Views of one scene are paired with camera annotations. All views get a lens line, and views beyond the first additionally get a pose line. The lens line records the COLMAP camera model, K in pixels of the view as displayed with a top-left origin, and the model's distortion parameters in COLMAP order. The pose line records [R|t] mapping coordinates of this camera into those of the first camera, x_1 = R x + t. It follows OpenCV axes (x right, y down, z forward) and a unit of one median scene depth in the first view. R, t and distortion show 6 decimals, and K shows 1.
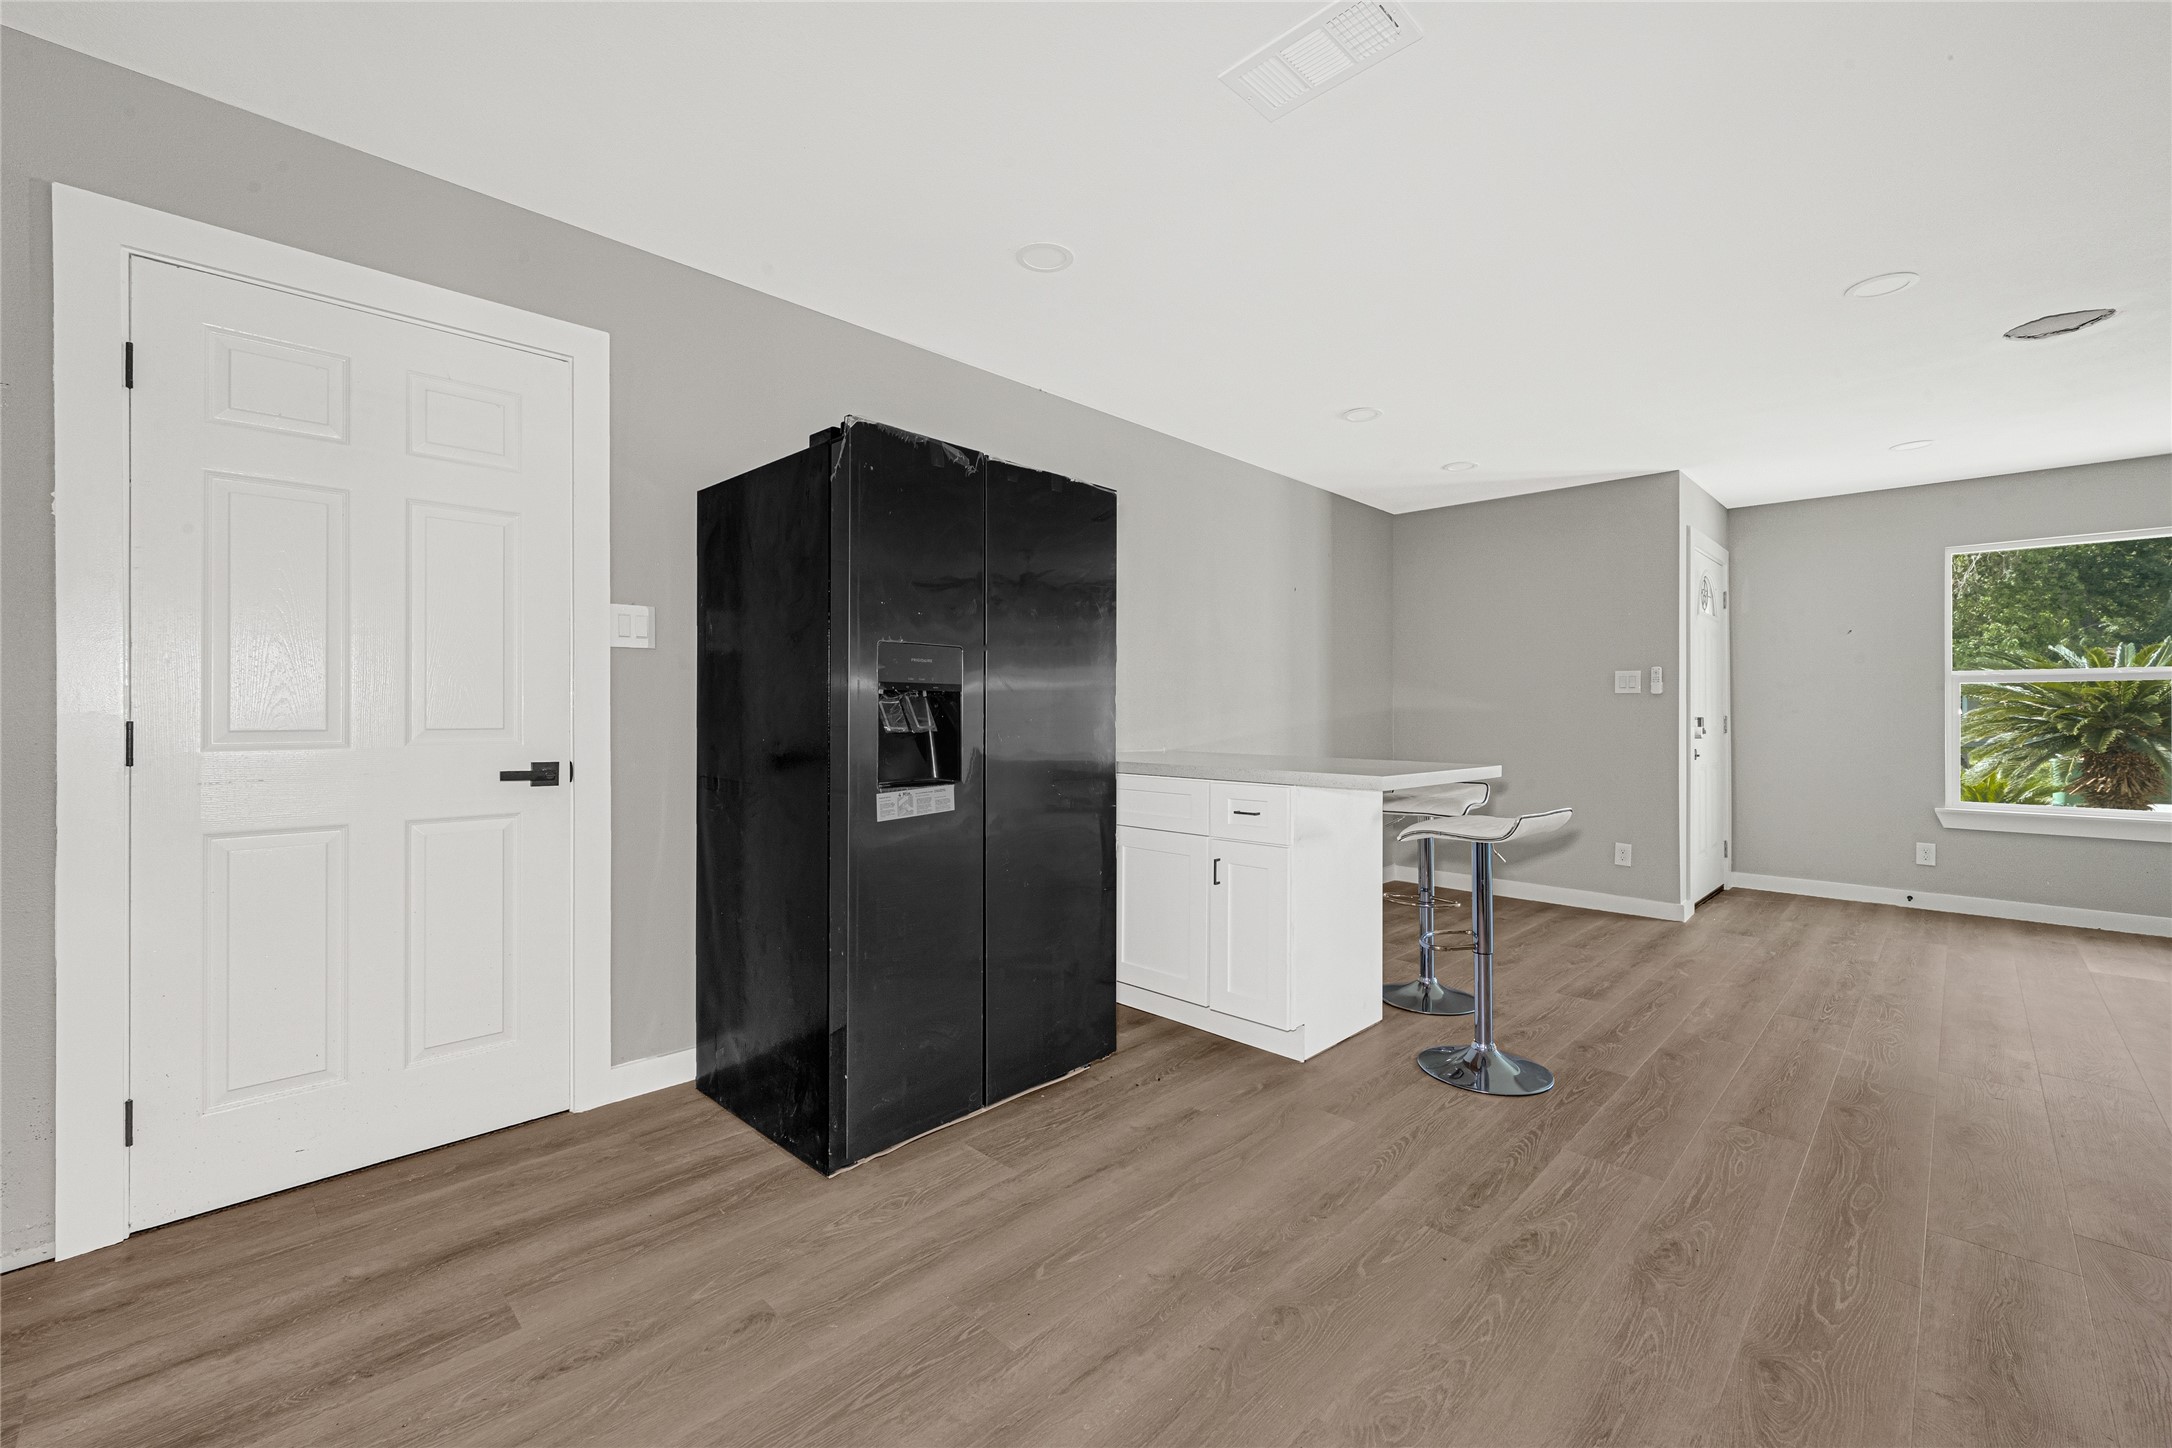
lens RADIAL K [[885.2, 0, 1083.1], [0, 885.2, 715.0], [0, 0, 1]] dist [0.000459, 0.000342]
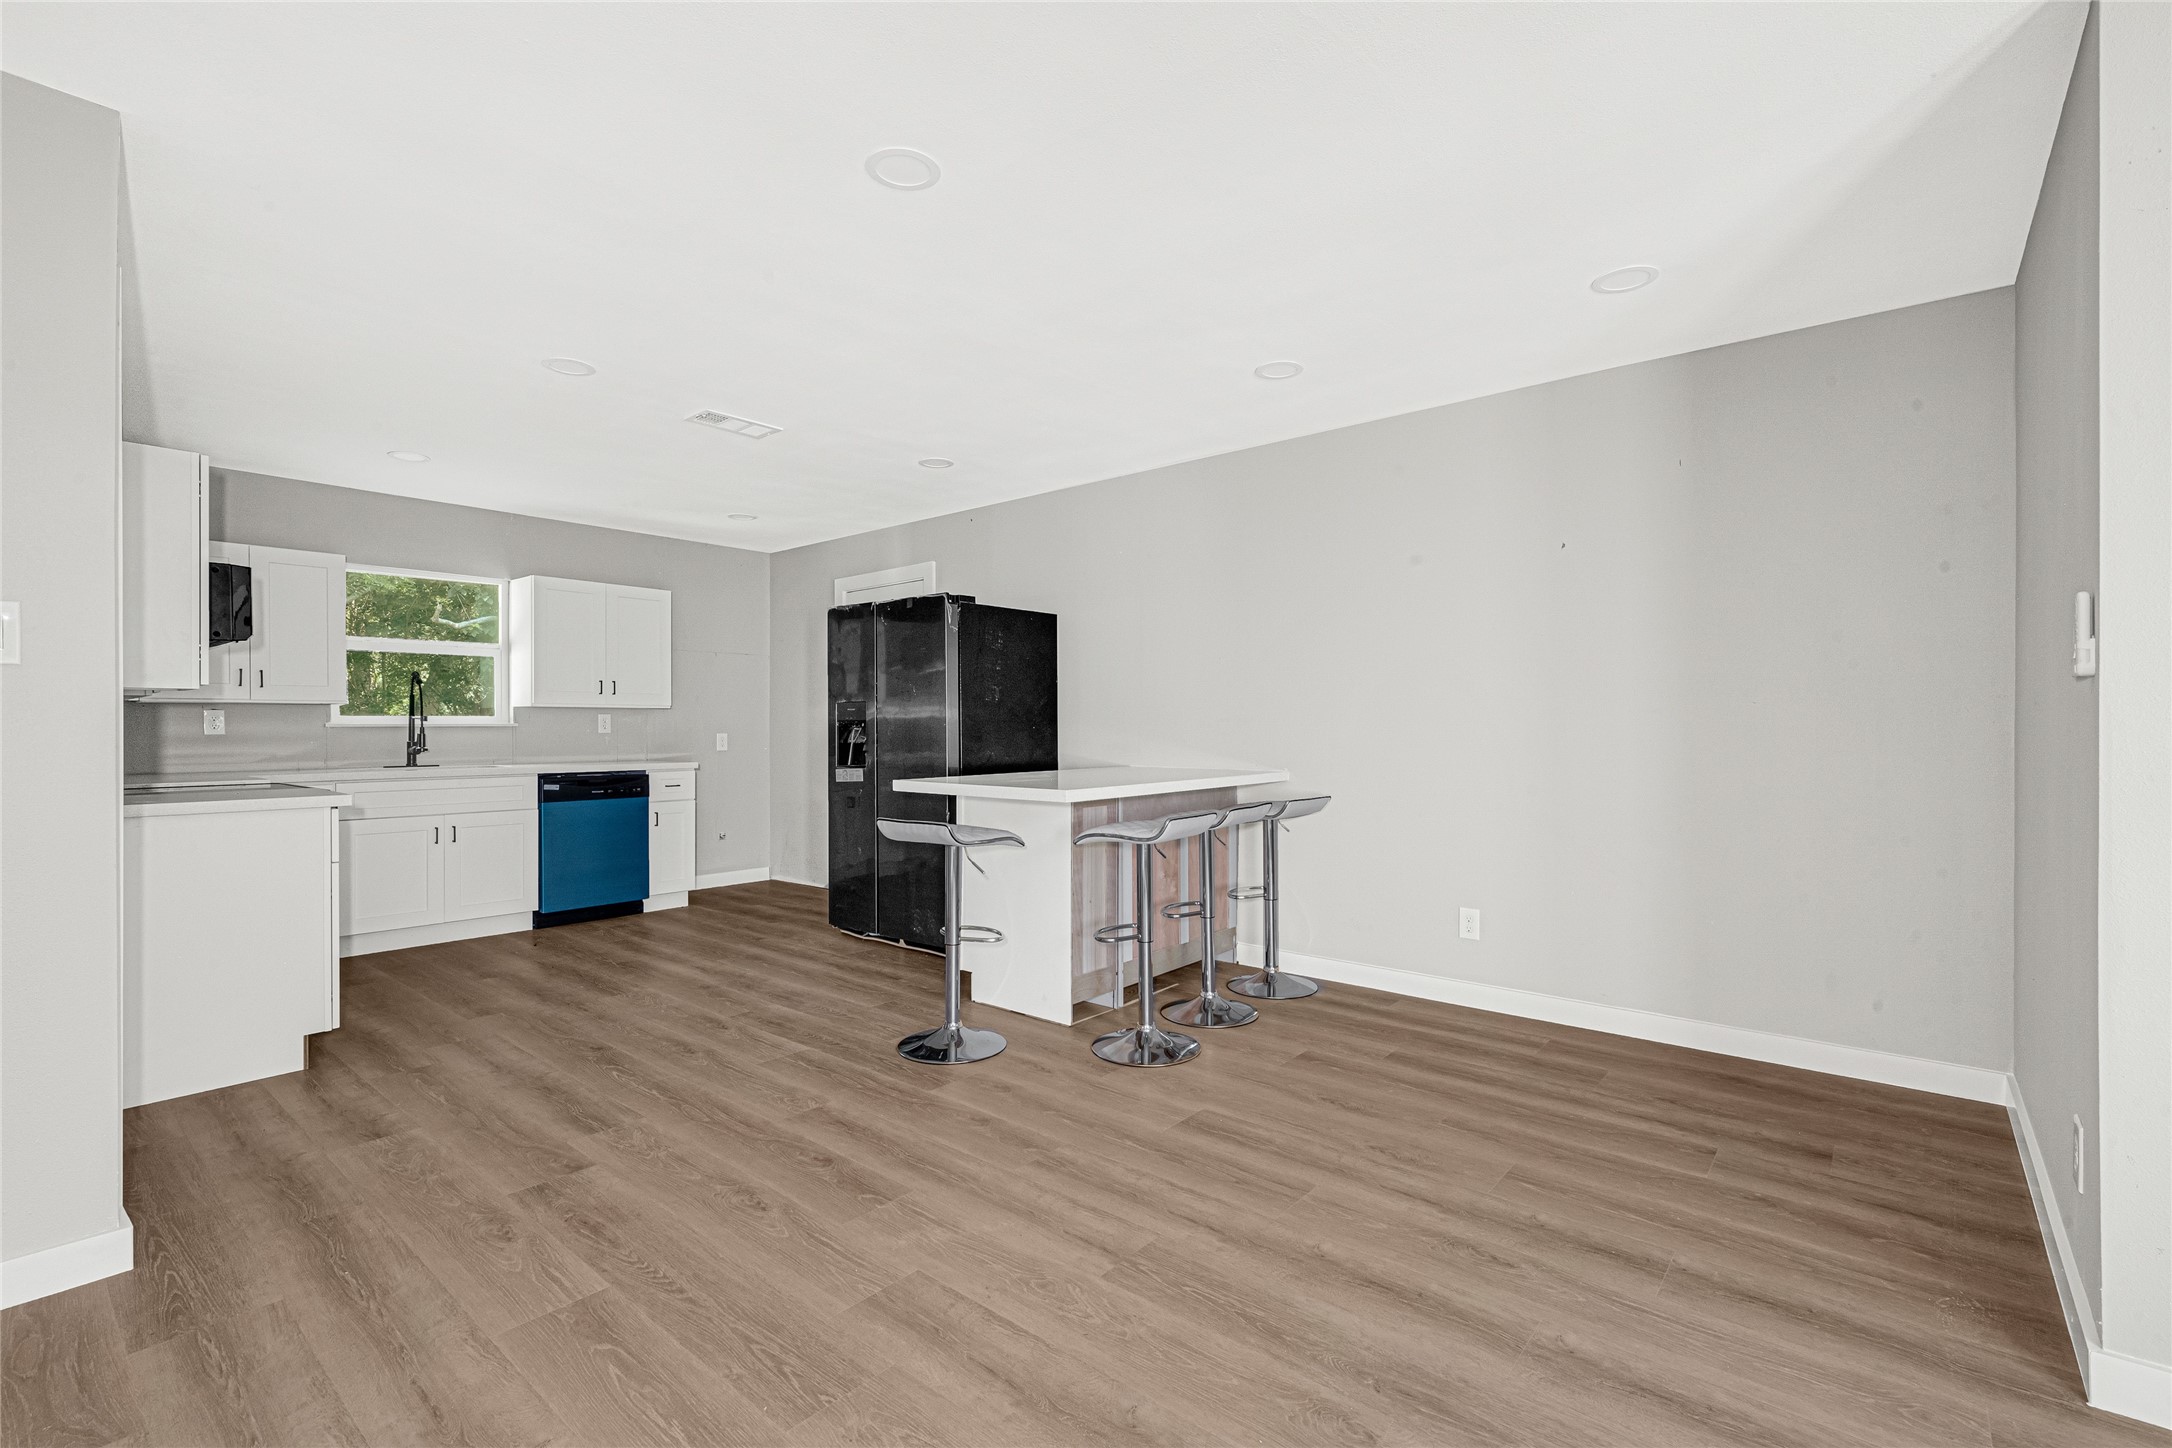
lens RADIAL K [[969.4, 0, 1089.1], [0, 969.4, 731.6], [0, 0, 1]] dist [-0.000799, 0.000036]
pose [[0.081281, 0.000787, -0.996691, 1.654768], [0.000504, 1.000000, 0.000831, -0.005866], [0.996691, -0.000570, 0.081280, 1.036647]]
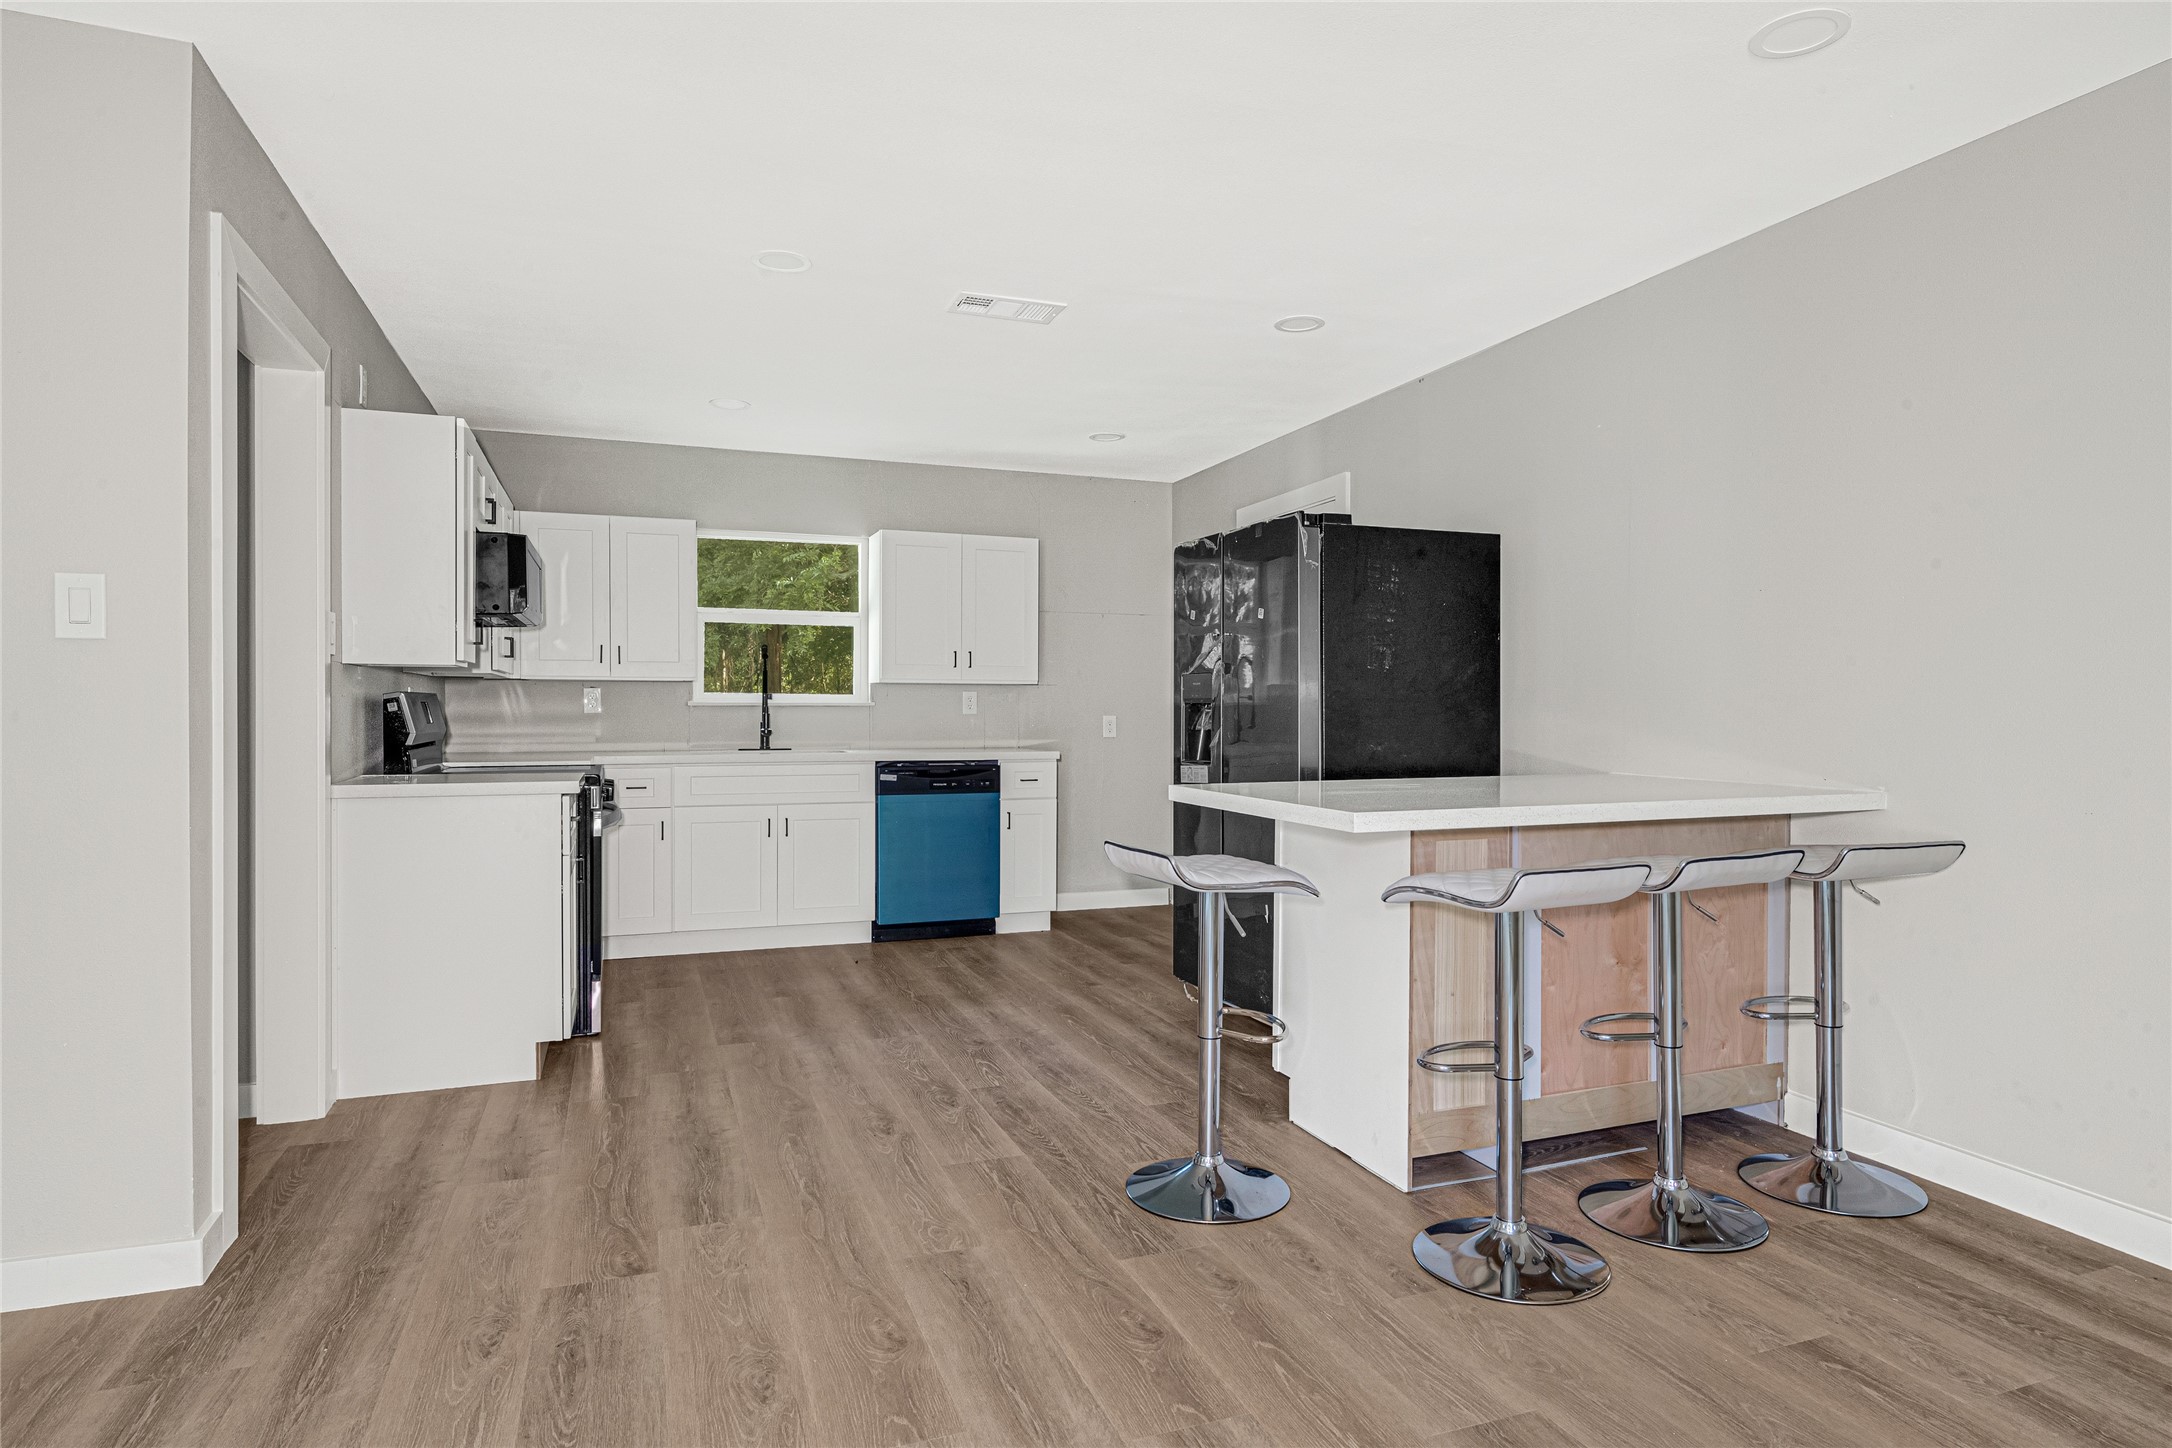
lens RADIAL K [[1227.8, 0, 1086.0], [0, 1227.8, 724.0], [0, 0, 1]] dist [-0.000994, -0.000265]
pose [[-0.419469, 0.007058, -0.907742, 1.395411], [-0.005553, 0.999931, 0.010341, -0.007679], [0.907753, 0.009379, -0.419401, 1.294458]]
